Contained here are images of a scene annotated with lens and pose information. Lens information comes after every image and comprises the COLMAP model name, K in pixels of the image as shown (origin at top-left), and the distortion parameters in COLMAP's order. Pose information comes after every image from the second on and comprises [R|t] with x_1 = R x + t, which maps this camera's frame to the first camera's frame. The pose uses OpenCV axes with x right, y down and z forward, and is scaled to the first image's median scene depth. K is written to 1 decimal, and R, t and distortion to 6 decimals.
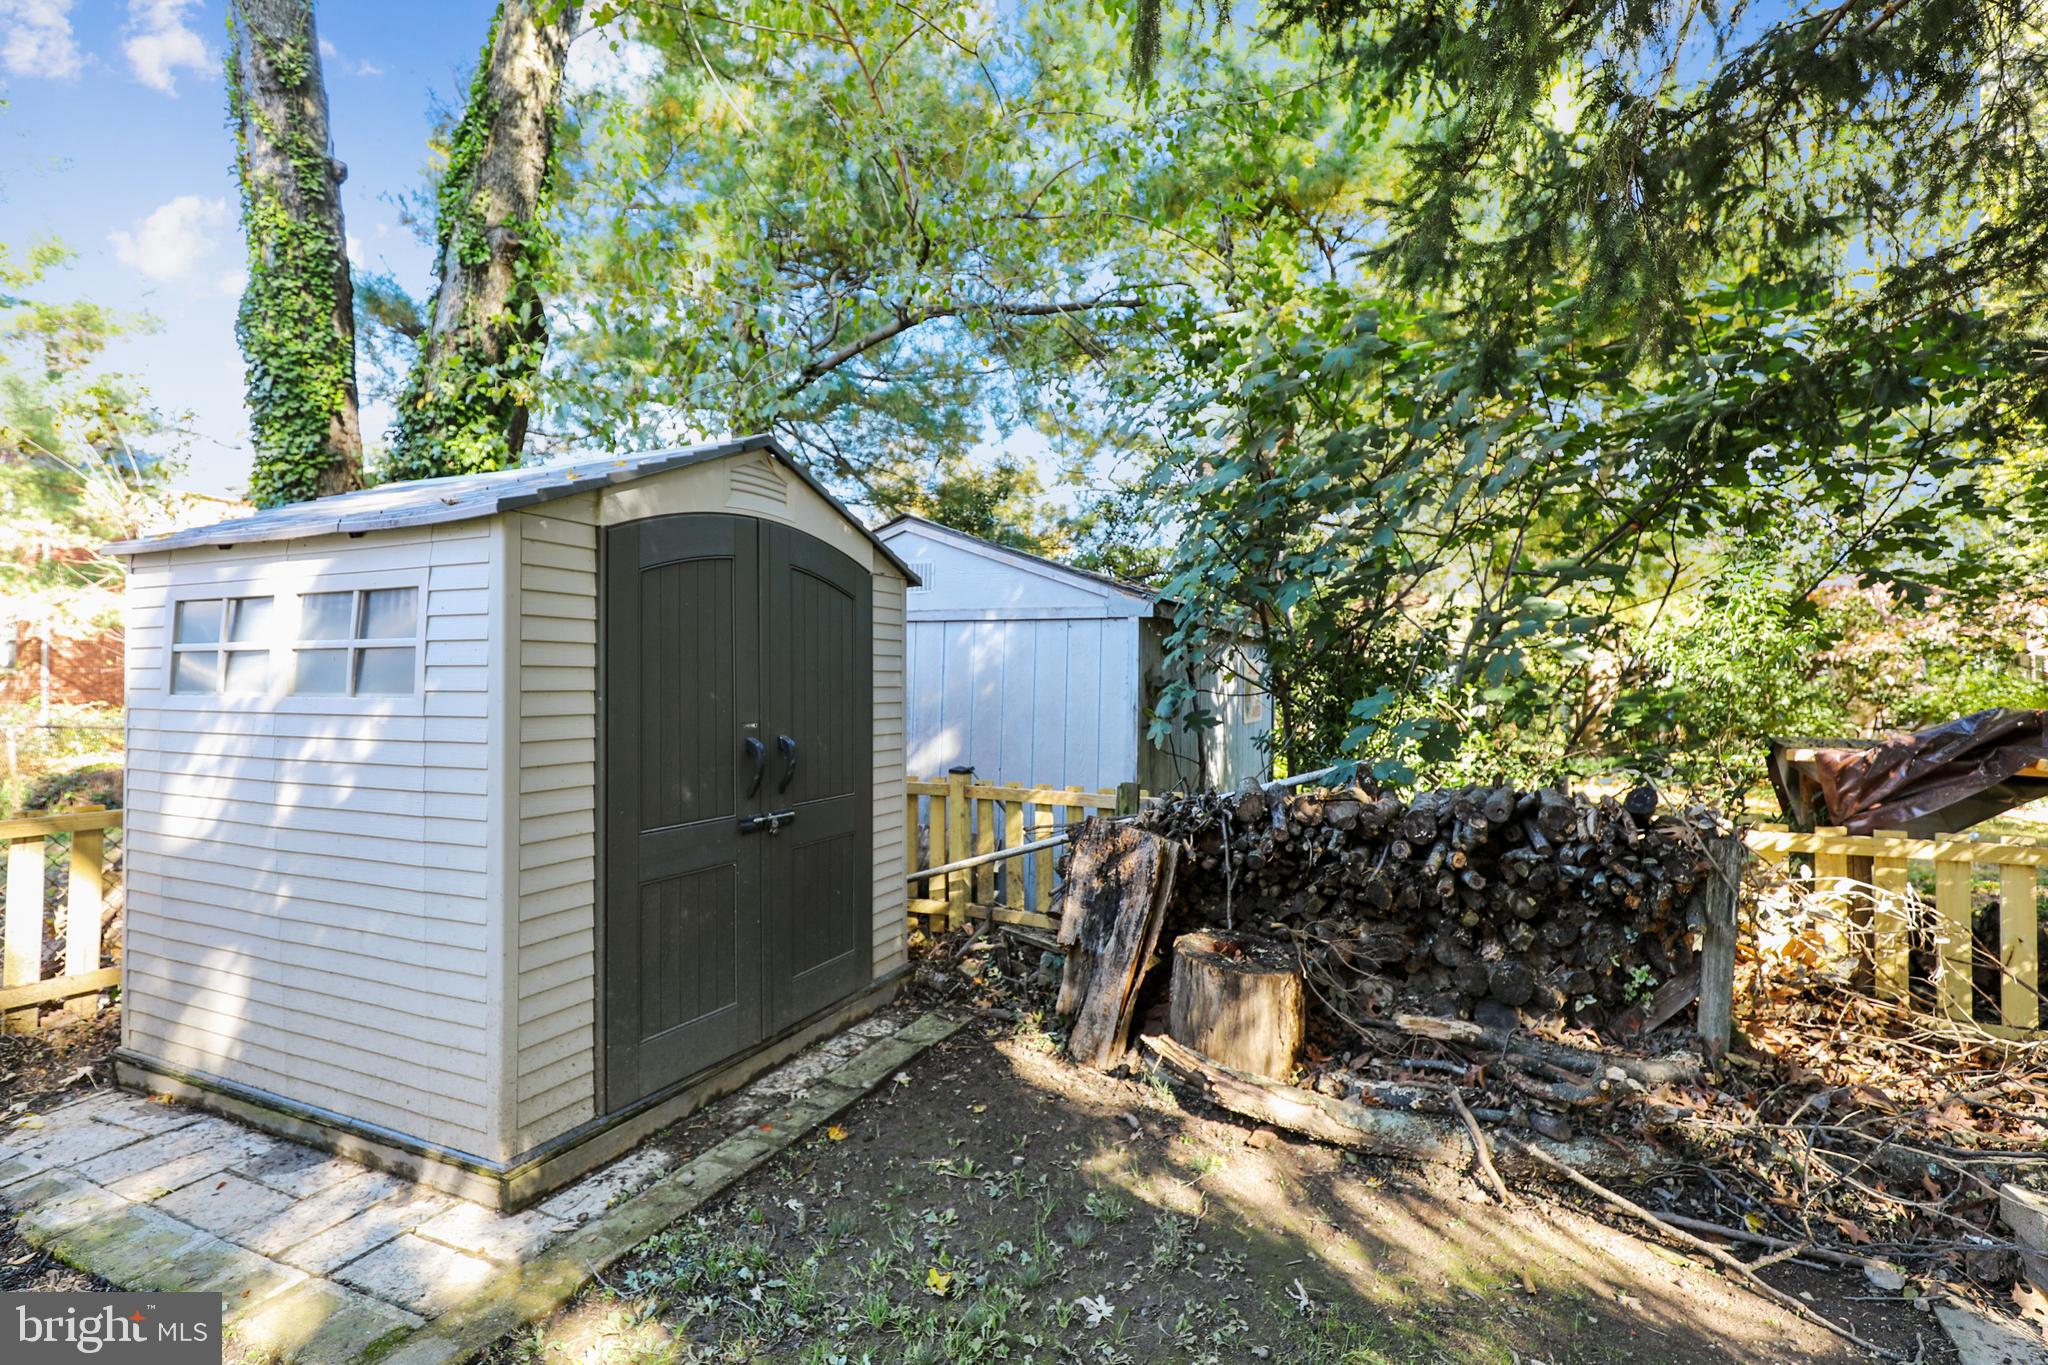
lens RADIAL K [[948.7, 0, 1039.3], [0, 948.7, 682.9], [0, 0, 1]] dist [0.000906, -0.000046]
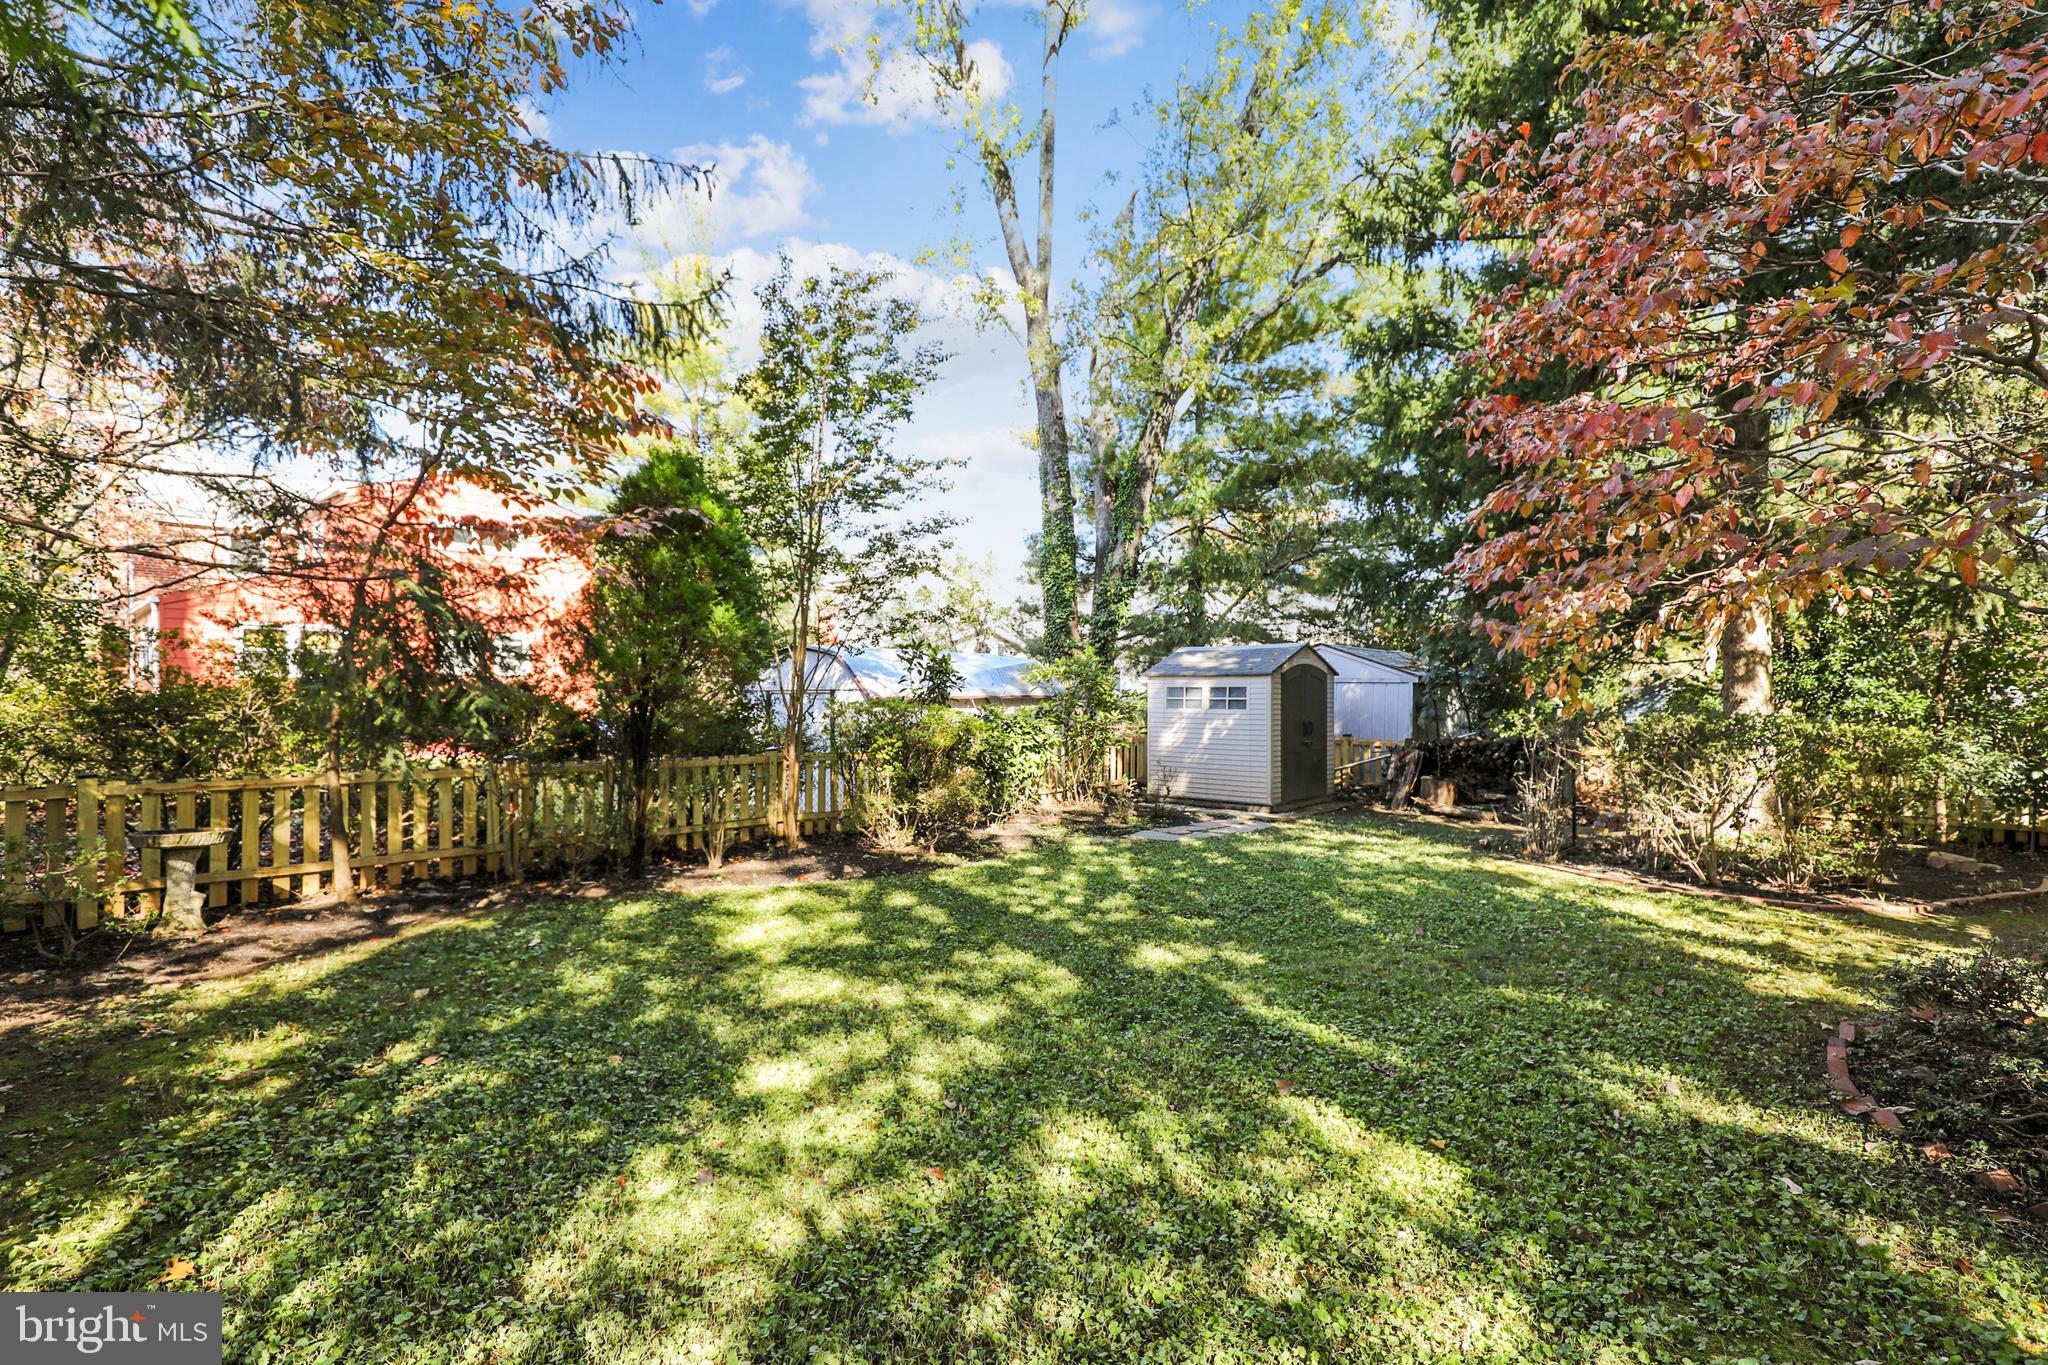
lens RADIAL K [[948.7, 0, 1039.3], [0, 948.7, 682.9], [0, 0, 1]] dist [0.000906, -0.000046]
pose [[0.959508, 0.005101, -0.281634, -0.220421], [-0.003672, 0.999978, 0.005603, -0.103004], [0.281656, -0.004342, 0.959506, -2.668658]]
